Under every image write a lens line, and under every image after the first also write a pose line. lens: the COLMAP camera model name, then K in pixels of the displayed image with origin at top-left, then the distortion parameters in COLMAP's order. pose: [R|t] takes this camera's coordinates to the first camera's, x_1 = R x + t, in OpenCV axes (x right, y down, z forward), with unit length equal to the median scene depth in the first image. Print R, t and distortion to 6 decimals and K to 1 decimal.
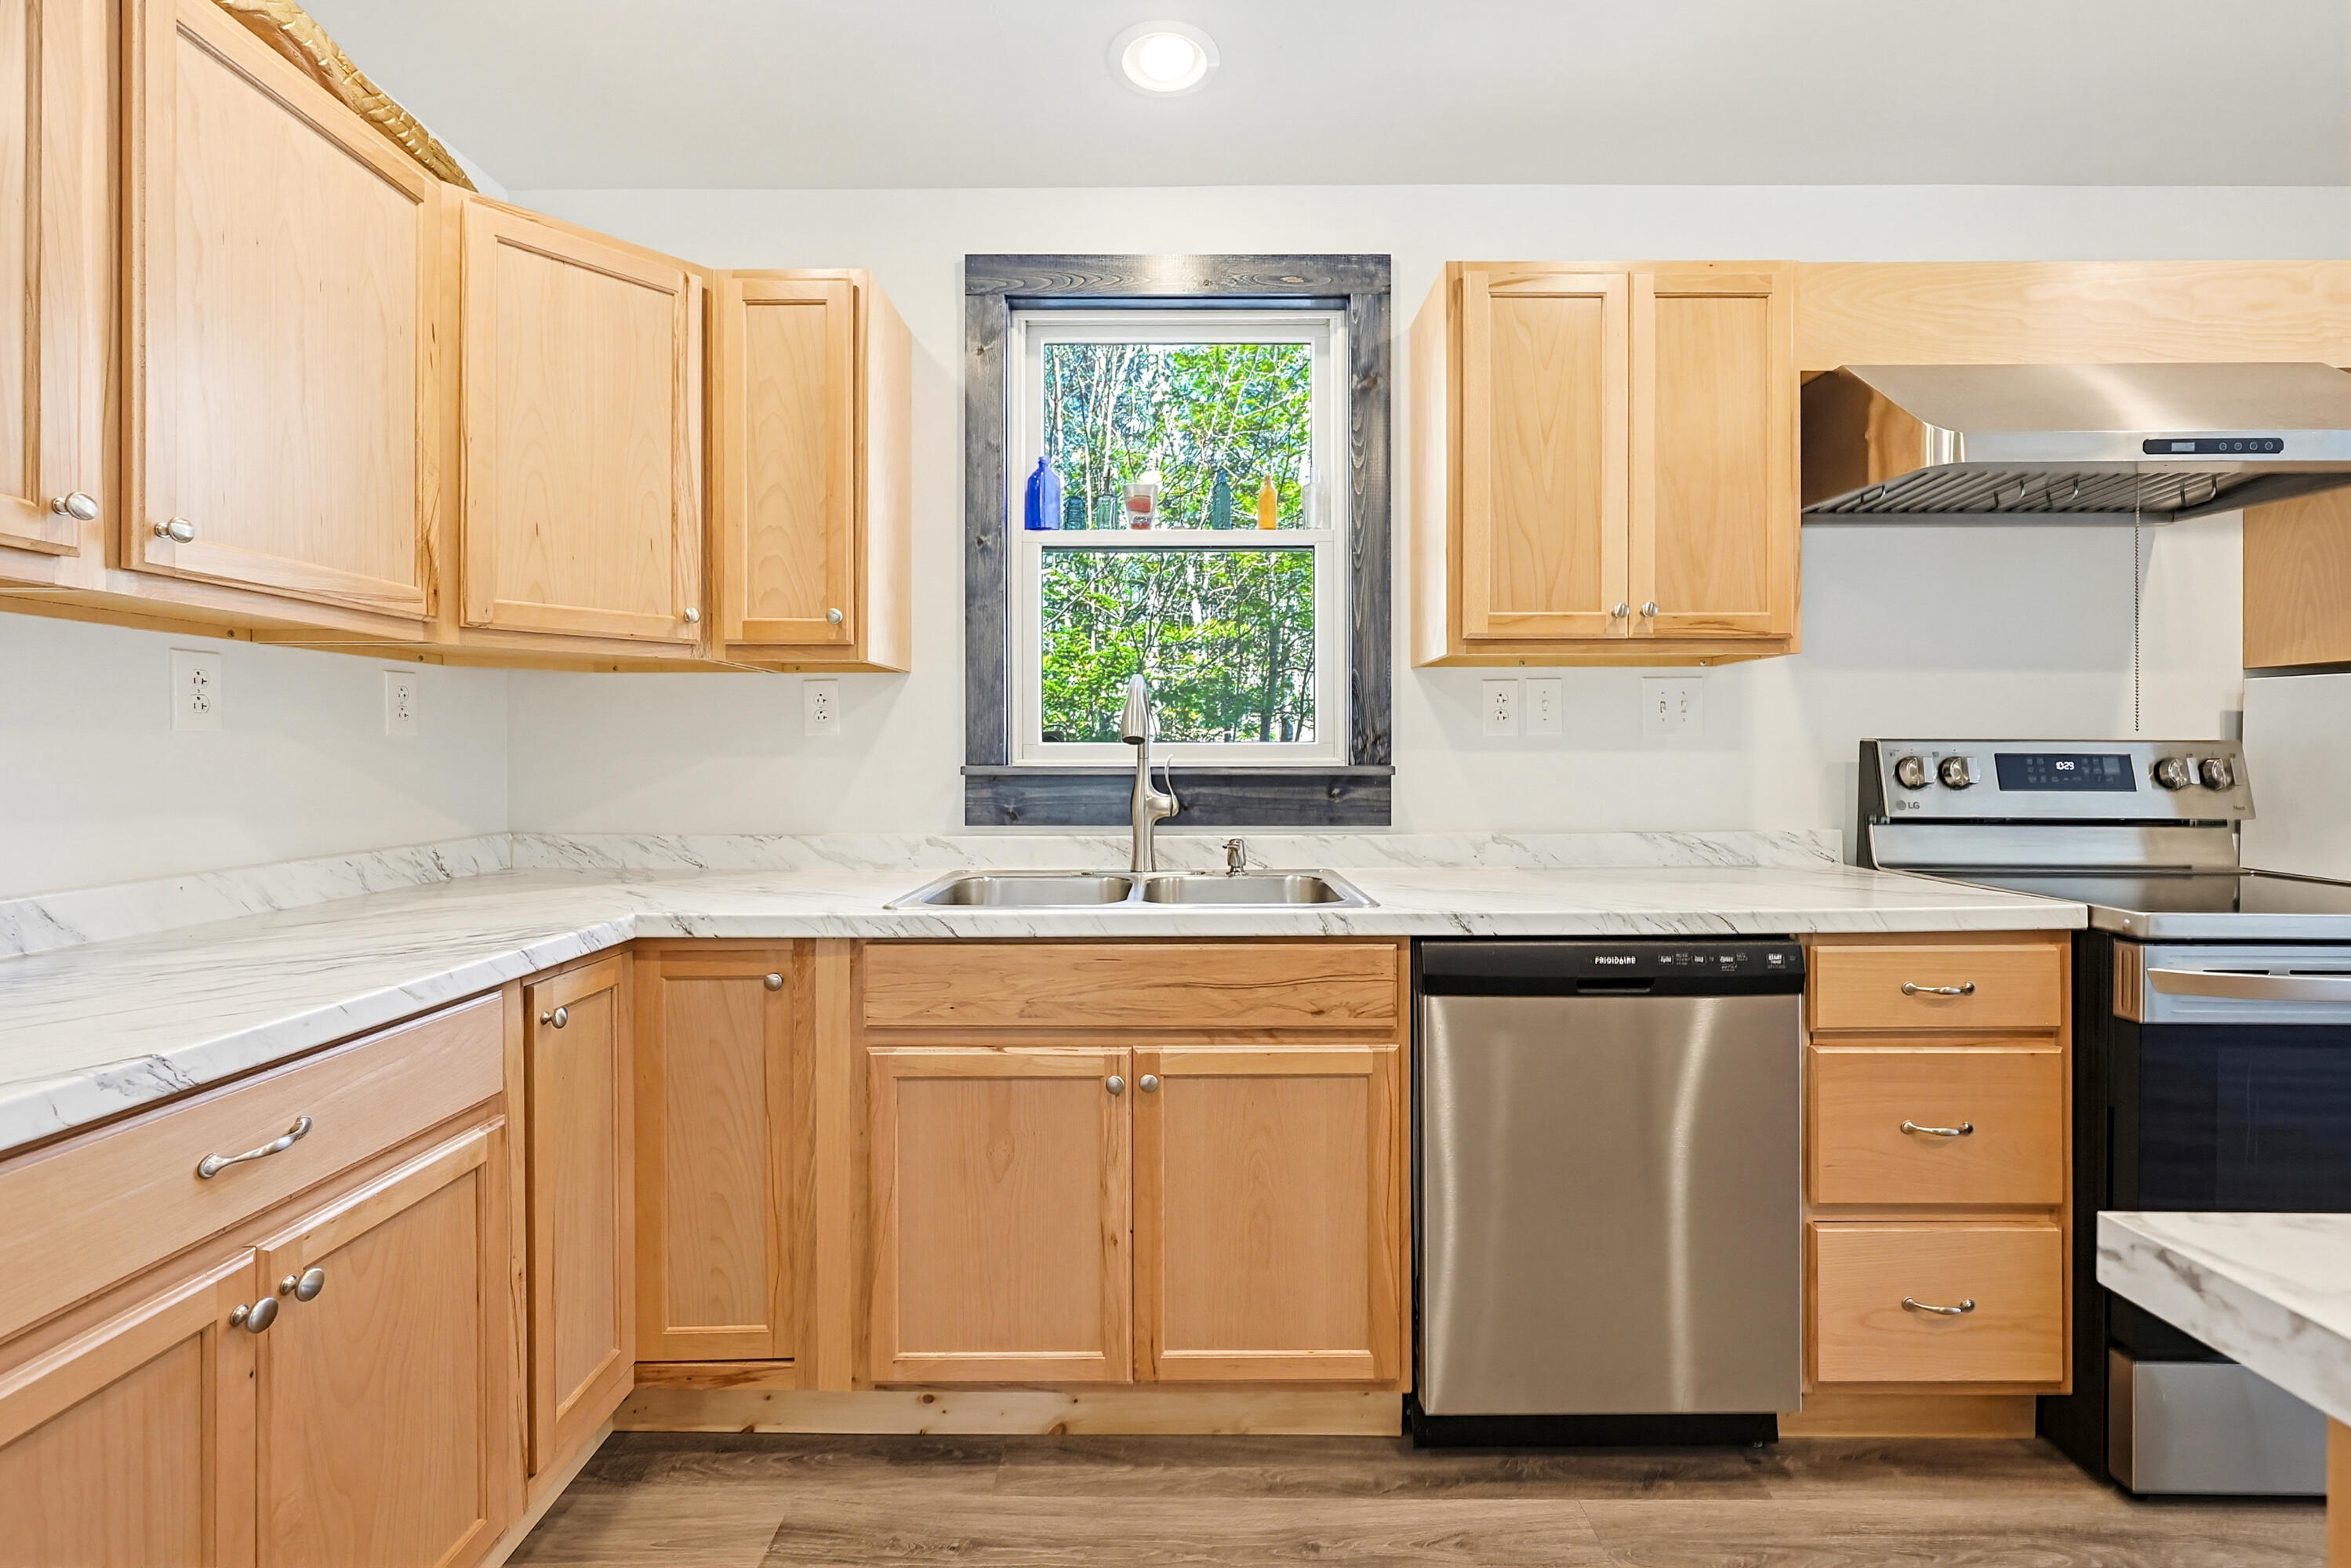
lens RADIAL K [[1011.7, 0, 1174.1], [0, 1011.7, 752.7], [0, 0, 1]] dist [-0.001403, -0.000283]
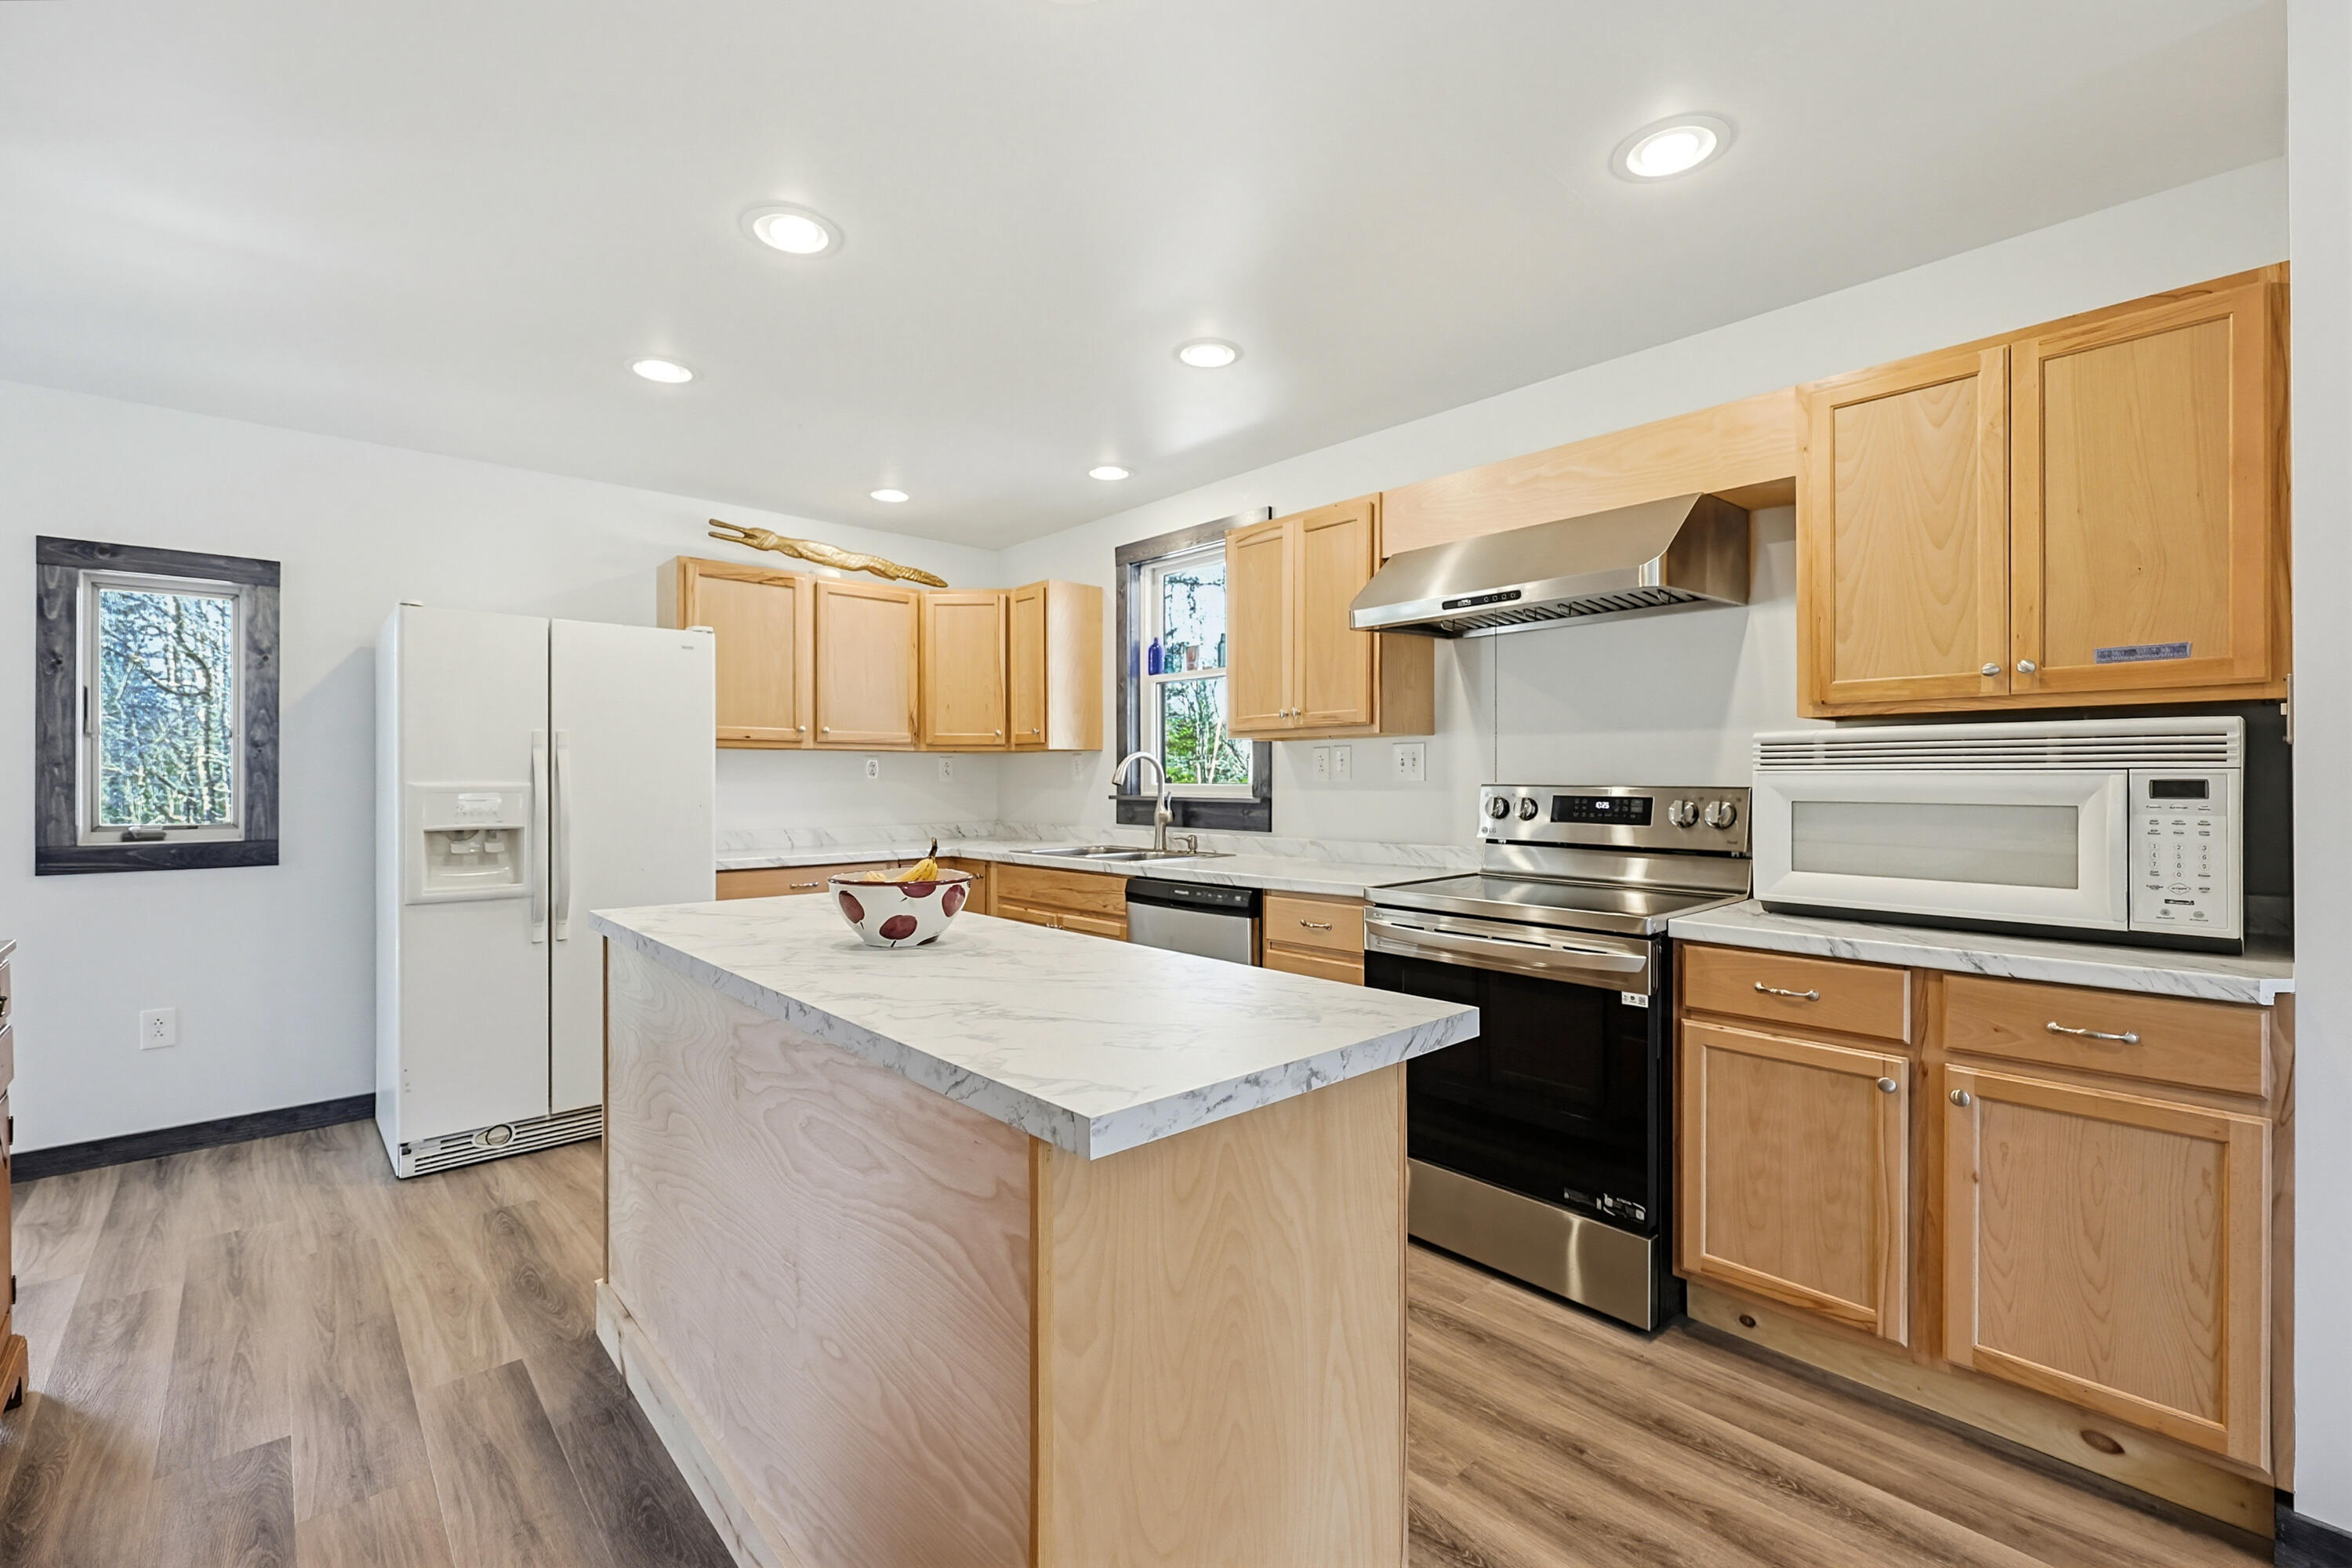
lens RADIAL K [[1002.9, 0, 1183.2], [0, 1002.9, 780.4], [0, 0, 1]] dist [0.000131, 0.000136]
pose [[0.680811, 0.001690, -0.732458, 1.468695], [0.002785, 0.999984, 0.004896, -0.027726], [0.732454, -0.005373, 0.680795, -0.310055]]
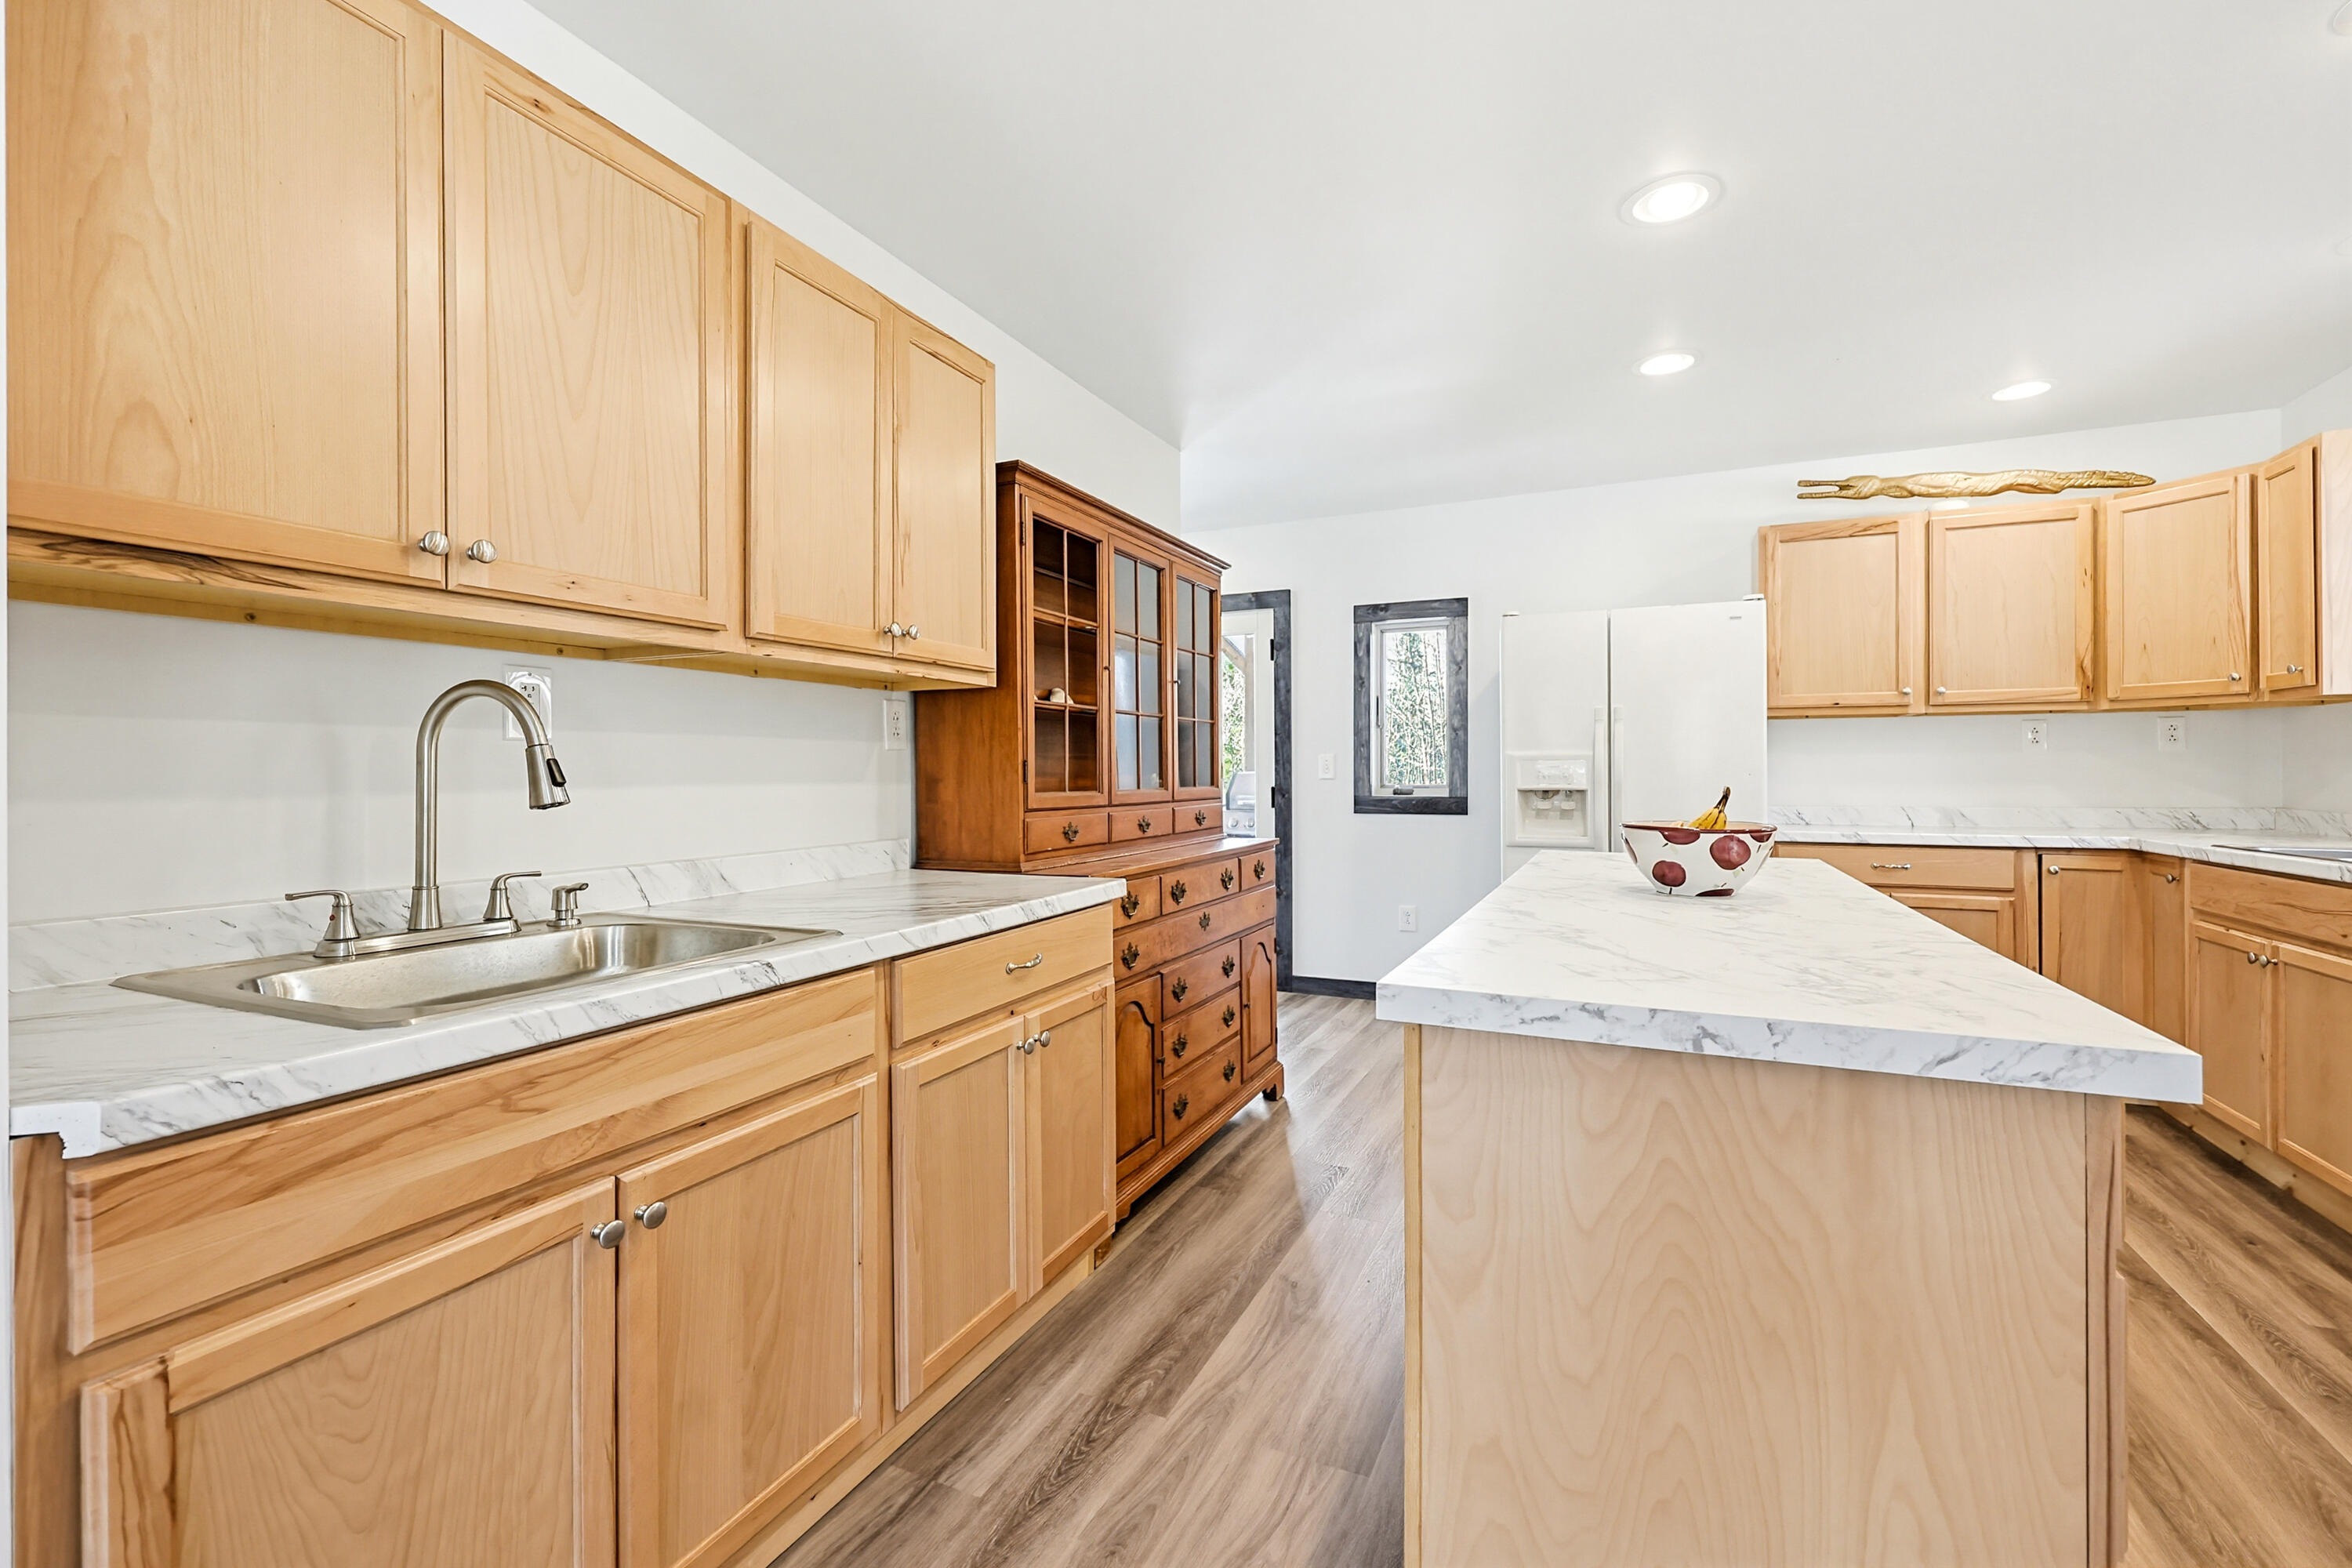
lens RADIAL K [[1011.3, 0, 1184.5], [0, 1011.3, 776.1], [0, 0, 1]] dist [-0.001287, -0.000559]
pose [[-0.407446, 0.006081, -0.913209, 1.627001], [0.006594, 0.999971, 0.003717, 0.012369], [0.913206, -0.004507, -0.407474, 0.068336]]
